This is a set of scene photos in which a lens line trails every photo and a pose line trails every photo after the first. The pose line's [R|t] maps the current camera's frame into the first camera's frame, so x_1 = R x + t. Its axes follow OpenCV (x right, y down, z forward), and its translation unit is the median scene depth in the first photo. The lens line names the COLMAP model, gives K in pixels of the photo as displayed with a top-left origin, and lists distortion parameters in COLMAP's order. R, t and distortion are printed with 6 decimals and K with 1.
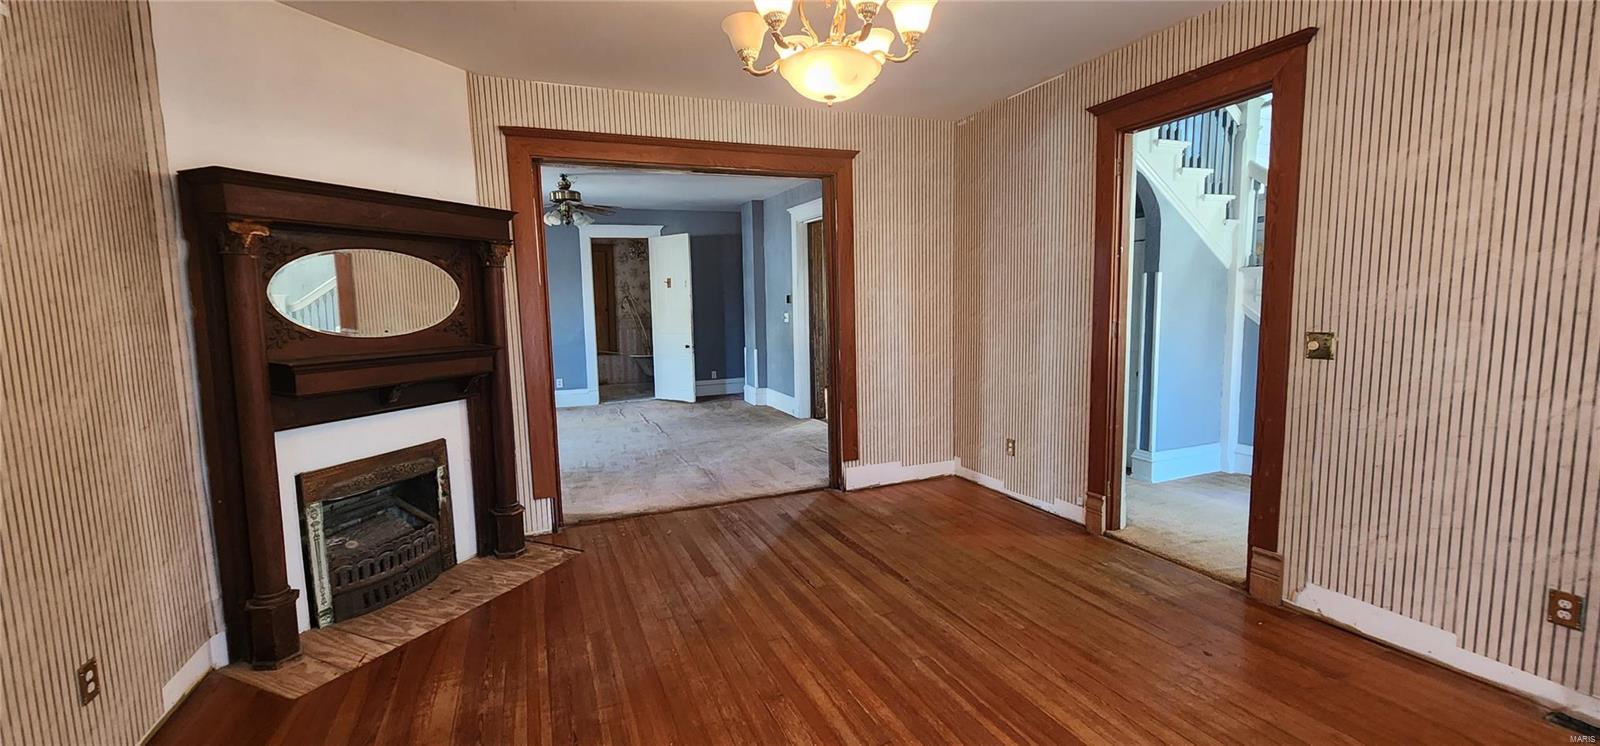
lens RADIAL K [[663.0, 0, 801.5], [0, 663.0, 372.0], [0, 0, 1]] dist [0.000990, -0.000231]
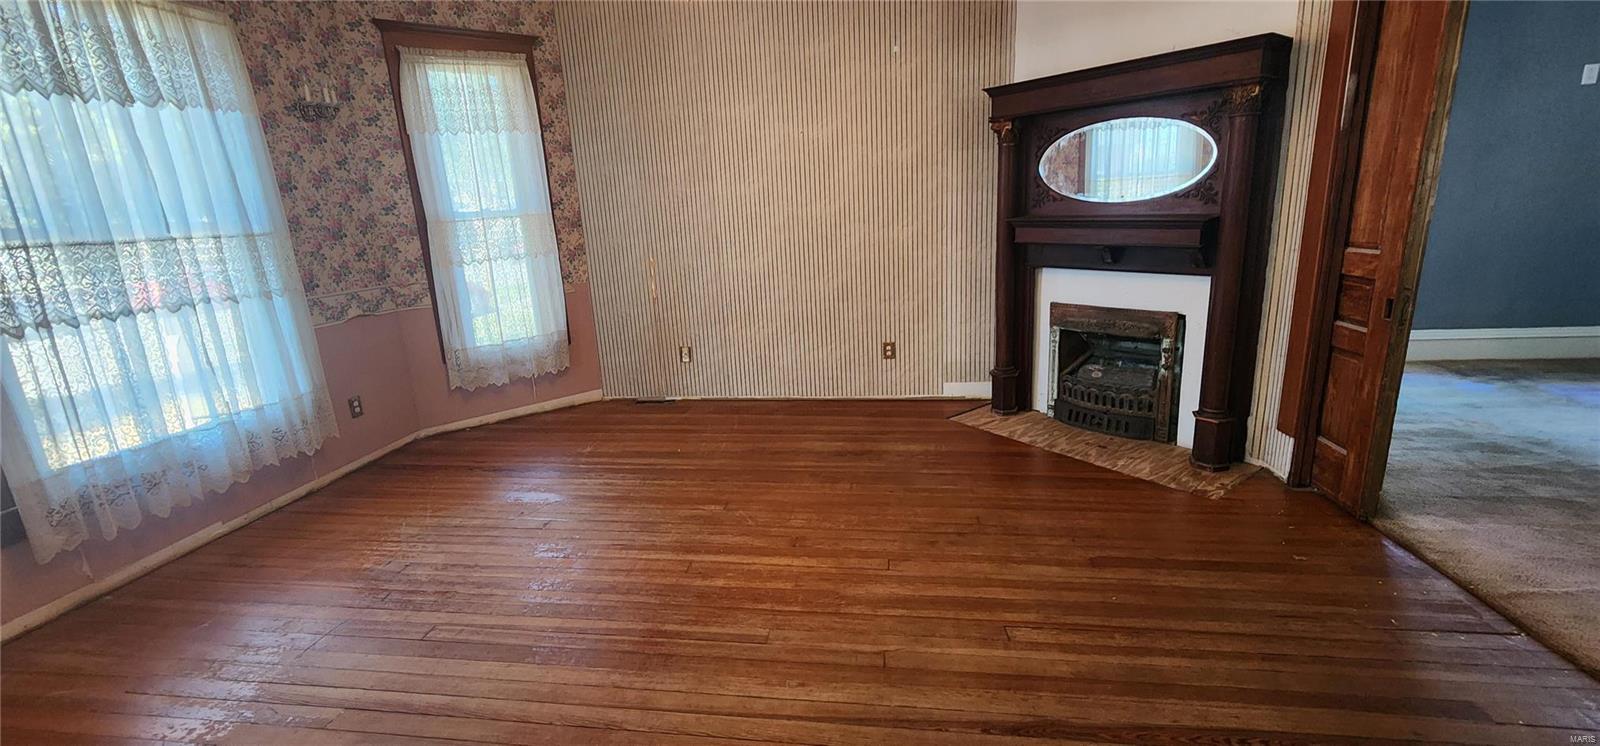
lens RADIAL K [[663.0, 0, 800.9], [0, 663.0, 374.8], [0, 0, 1]] dist [0.000990, -0.000231]
pose [[-0.513080, 0.258180, -0.818591, 0.596541], [-0.034498, 0.946717, 0.320213, -0.111767], [0.857647, 0.192534, -0.476835, 1.090735]]
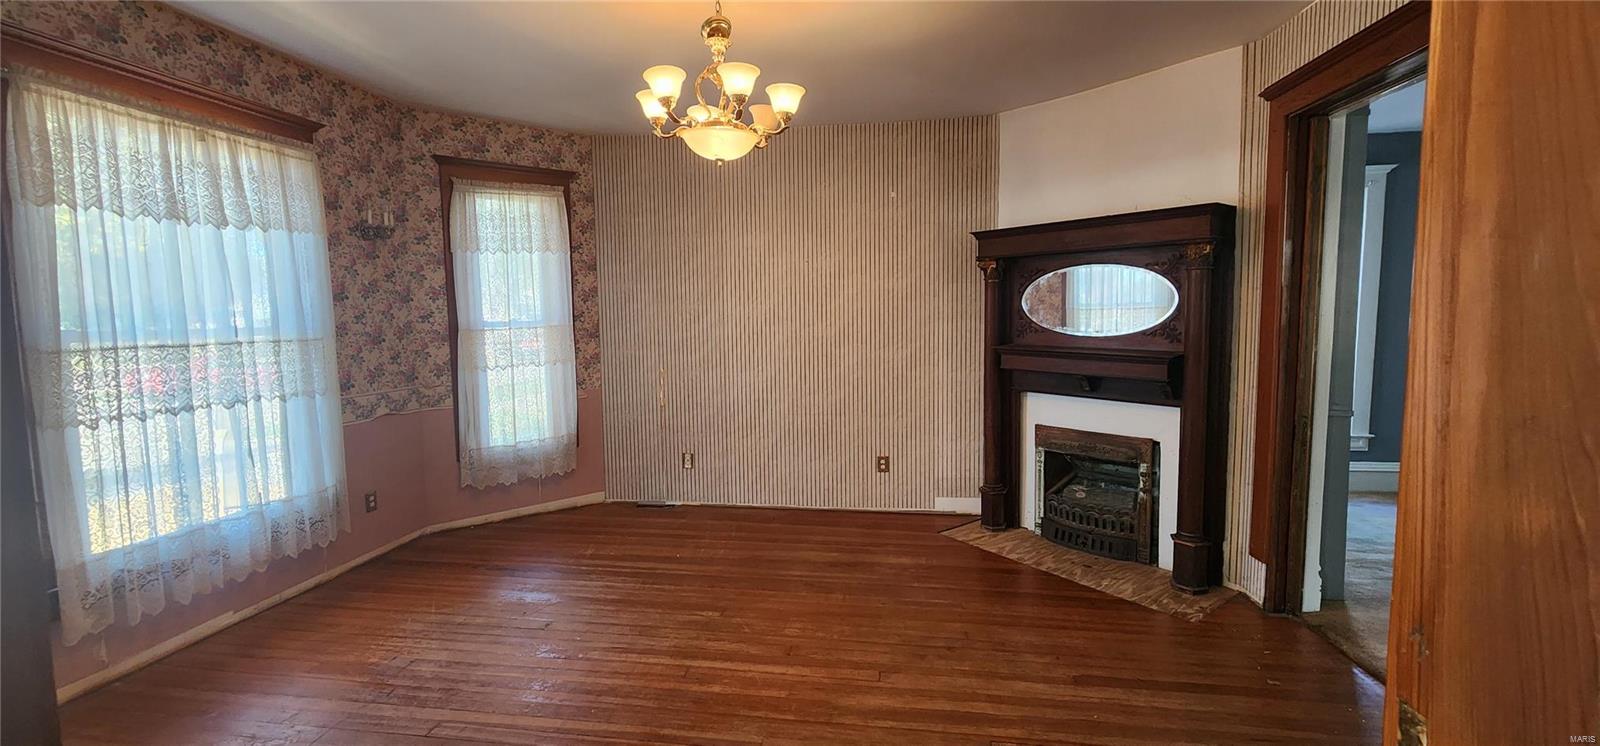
lens RADIAL K [[663.0, 0, 798.7], [0, 663.0, 373.6], [0, 0, 1]] dist [0.000990, -0.000231]
pose [[-0.515368, 0.106144, -0.850370, 0.661263], [-0.070072, 0.983757, 0.165261, -0.143441], [0.854099, 0.144758, -0.499560, 1.116149]]
